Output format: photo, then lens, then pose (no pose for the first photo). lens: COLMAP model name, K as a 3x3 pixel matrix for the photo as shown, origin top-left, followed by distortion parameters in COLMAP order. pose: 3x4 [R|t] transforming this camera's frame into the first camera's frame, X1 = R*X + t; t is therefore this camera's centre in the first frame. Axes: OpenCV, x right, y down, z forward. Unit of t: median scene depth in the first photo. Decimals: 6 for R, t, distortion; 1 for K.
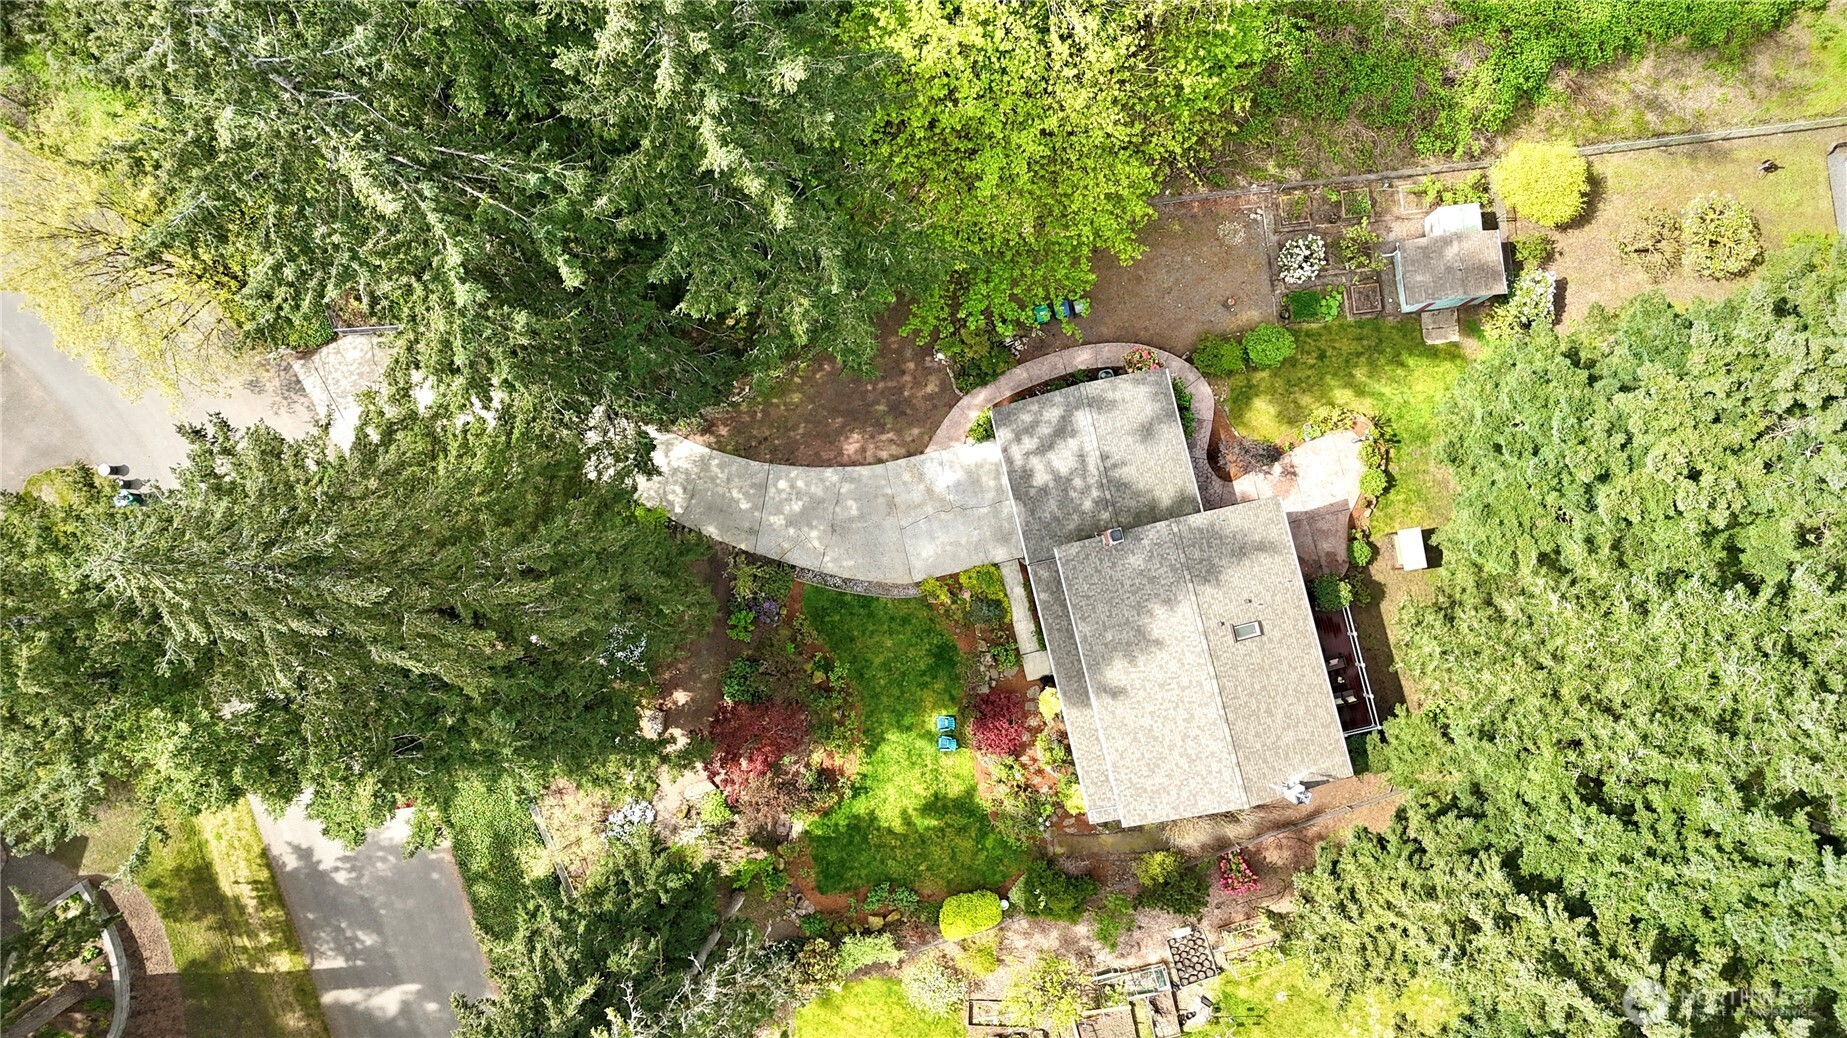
lens RADIAL K [[1375.7, 0, 923.5], [0, 1375.7, 519.0], [0, 0, 1]] dist [0.077612, -0.166931]
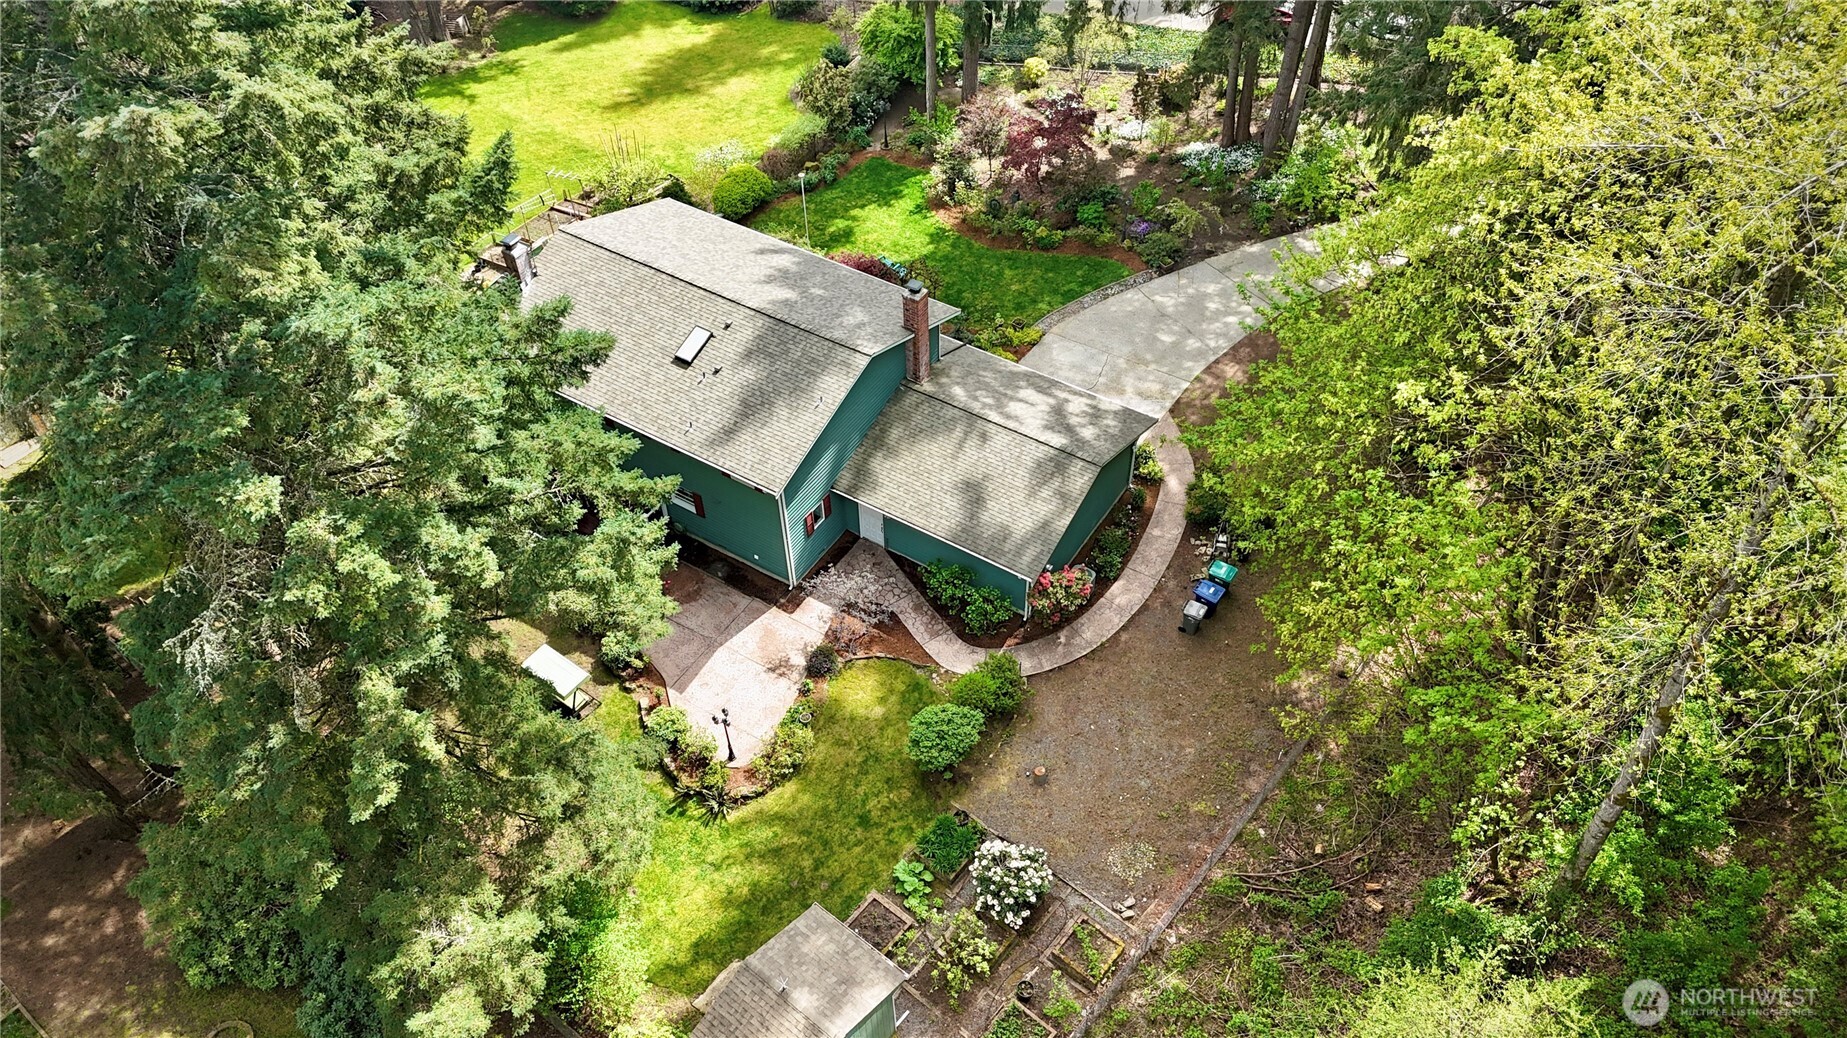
lens RADIAL K [[1375.7, 0, 923.5], [0, 1375.7, 519.0], [0, 0, 1]] dist [0.077612, -0.166931]
pose [[-0.715204, 0.527184, -0.458869, 0.474425], [-0.684237, -0.394292, 0.613476, -0.445180], [0.142486, 0.752736, 0.642718, 0.544621]]
